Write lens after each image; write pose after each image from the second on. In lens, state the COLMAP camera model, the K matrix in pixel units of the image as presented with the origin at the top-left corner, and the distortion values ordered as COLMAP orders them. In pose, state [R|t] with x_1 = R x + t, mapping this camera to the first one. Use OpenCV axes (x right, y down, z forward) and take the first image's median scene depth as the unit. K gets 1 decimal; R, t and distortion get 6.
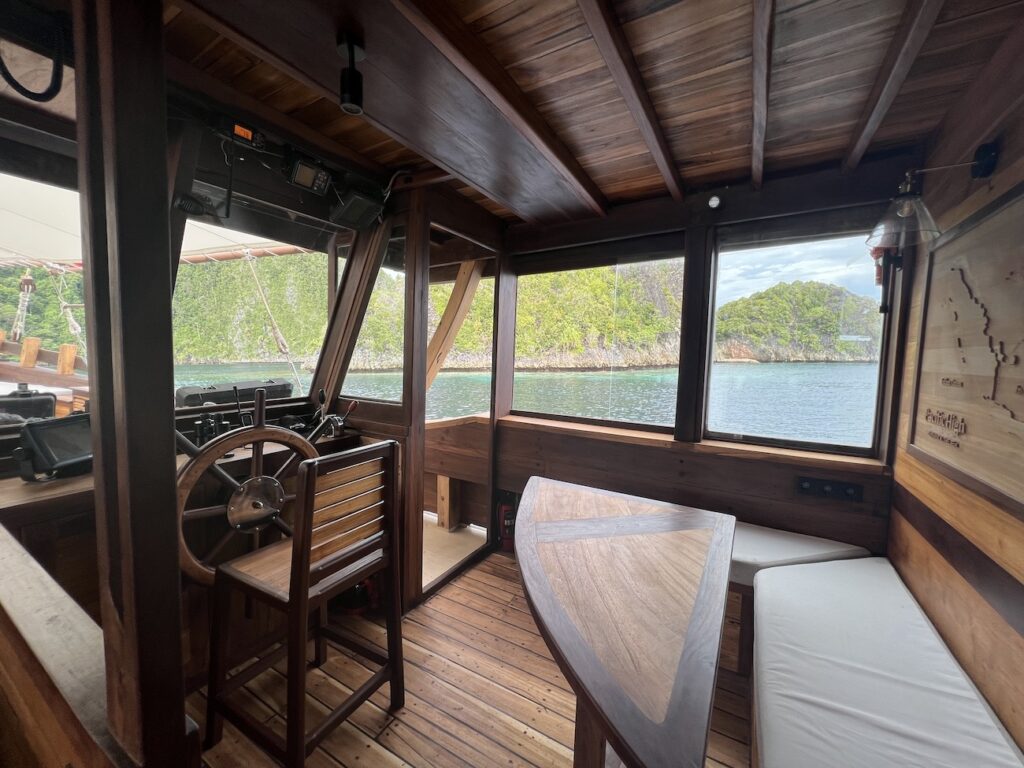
lens RADIAL K [[413.4, 0, 508.4], [0, 413.4, 380.6], [0, 0, 1]] dist [0.000067, 0.000001]
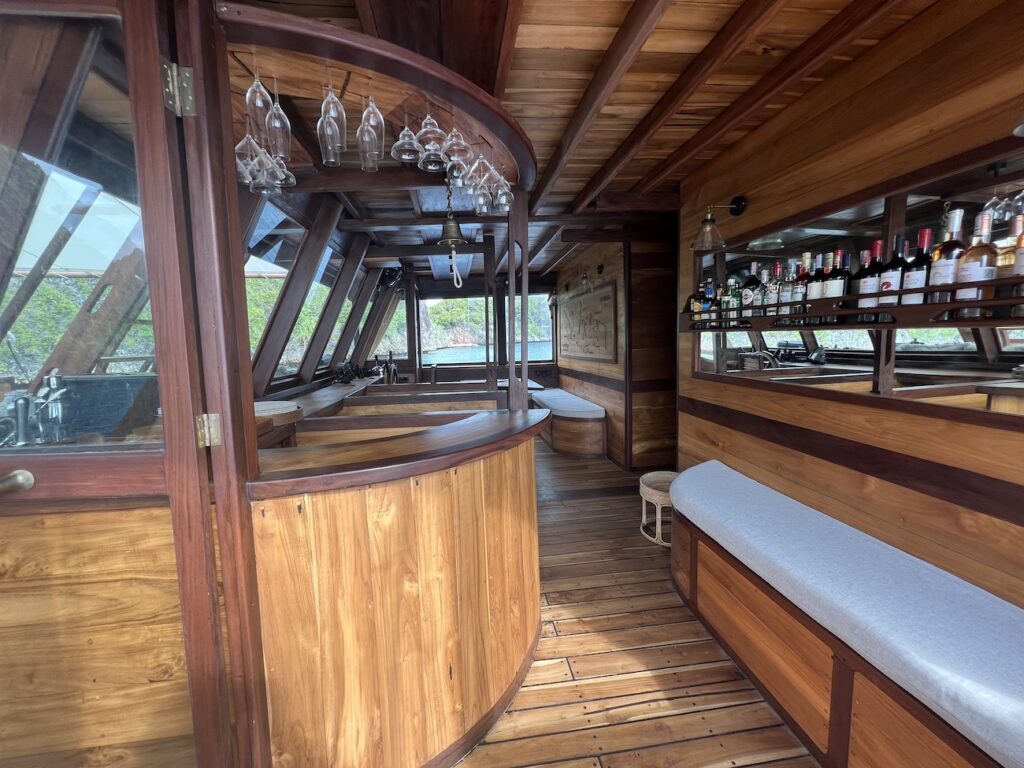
lens RADIAL K [[413.4, 0, 508.4], [0, 413.4, 380.6], [0, 0, 1]] dist [0.000067, 0.000001]
pose [[0.812378, -0.102739, 0.574009, -1.152728], [0.089689, 0.994658, 0.051095, 0.112587], [-0.576192, 0.009974, 0.817253, -1.303456]]
